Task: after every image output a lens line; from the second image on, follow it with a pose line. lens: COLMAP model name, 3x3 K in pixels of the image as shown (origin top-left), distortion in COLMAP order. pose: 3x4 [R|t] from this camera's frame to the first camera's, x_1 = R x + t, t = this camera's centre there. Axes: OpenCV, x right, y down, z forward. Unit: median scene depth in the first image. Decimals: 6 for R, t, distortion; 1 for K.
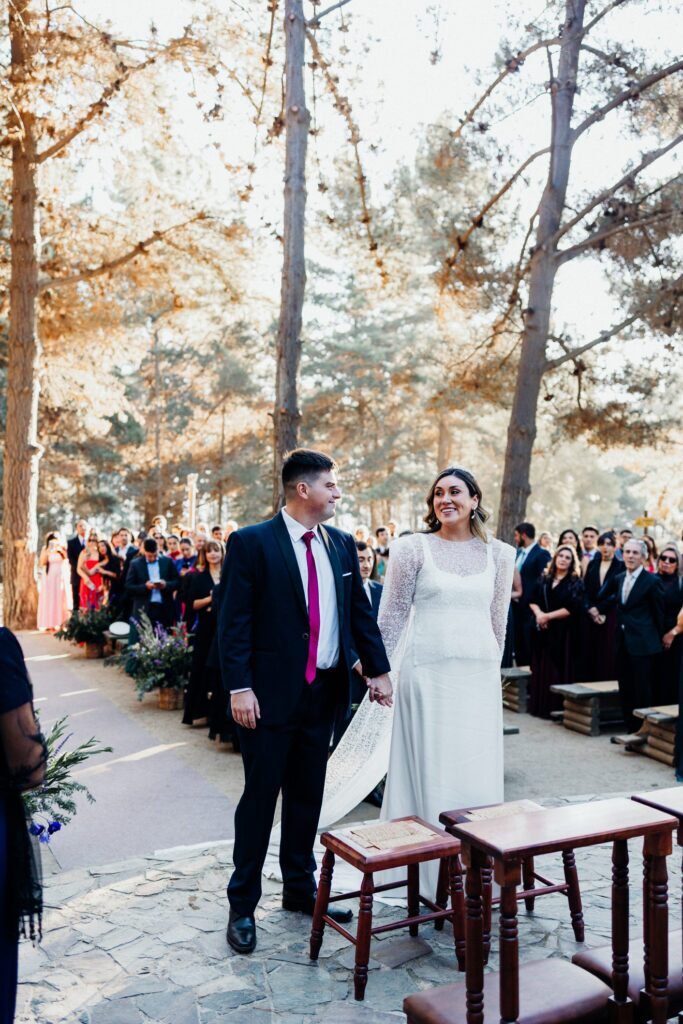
lens RADIAL K [[1016.6, 0, 349.0], [0, 1016.6, 512.5], [0, 0, 1]] dist [0.014344, -0.011584]
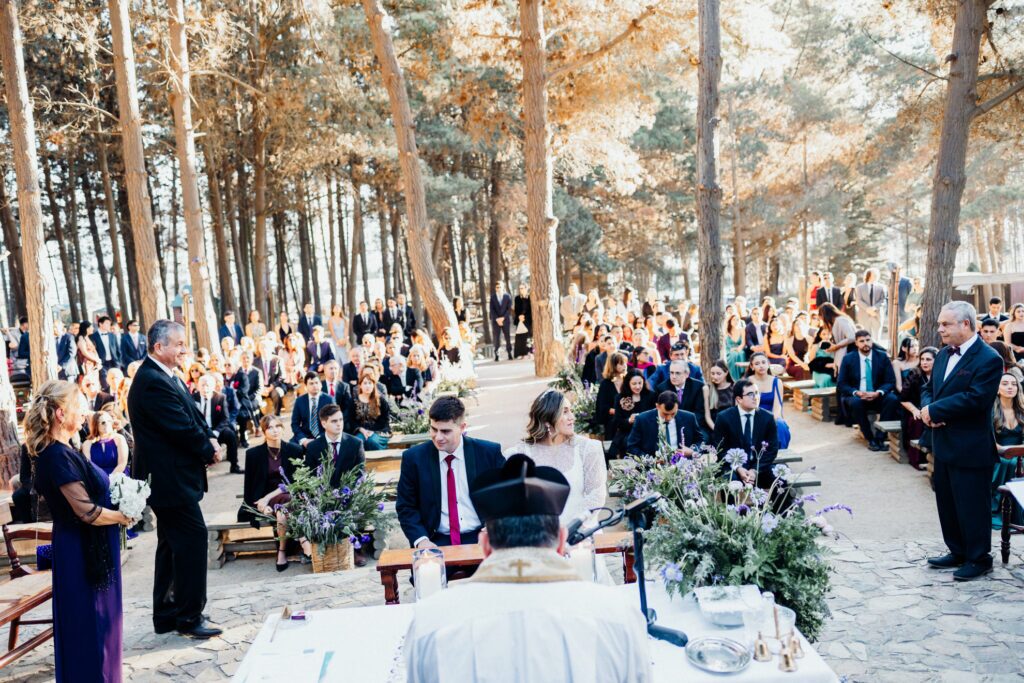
lens RADIAL K [[1014.4, 0, 515.8], [0, 1014.4, 345.4], [0, 0, 1]] dist [0.013577, 0.014226]
pose [[0.896045, -0.019864, -0.443518, 0.197315], [0.067310, 0.993529, 0.091490, -0.035527], [0.438830, -0.111832, 0.891584, -0.076355]]
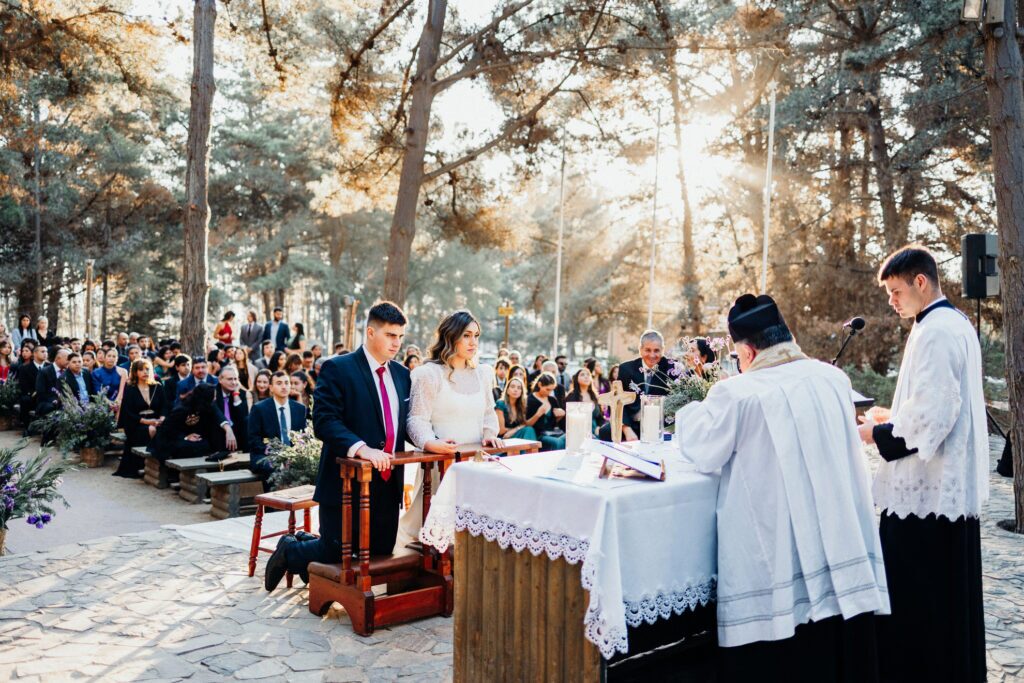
lens RADIAL K [[1016.6, 0, 511.8], [0, 1016.6, 344.2], [0, 0, 1]] dist [0.014344, -0.011584]
pose [[0.965536, 0.006320, 0.260194, -0.013211], [-0.016732, 0.999144, 0.037822, 0.003381], [-0.259732, -0.040872, 0.964815, -0.158101]]
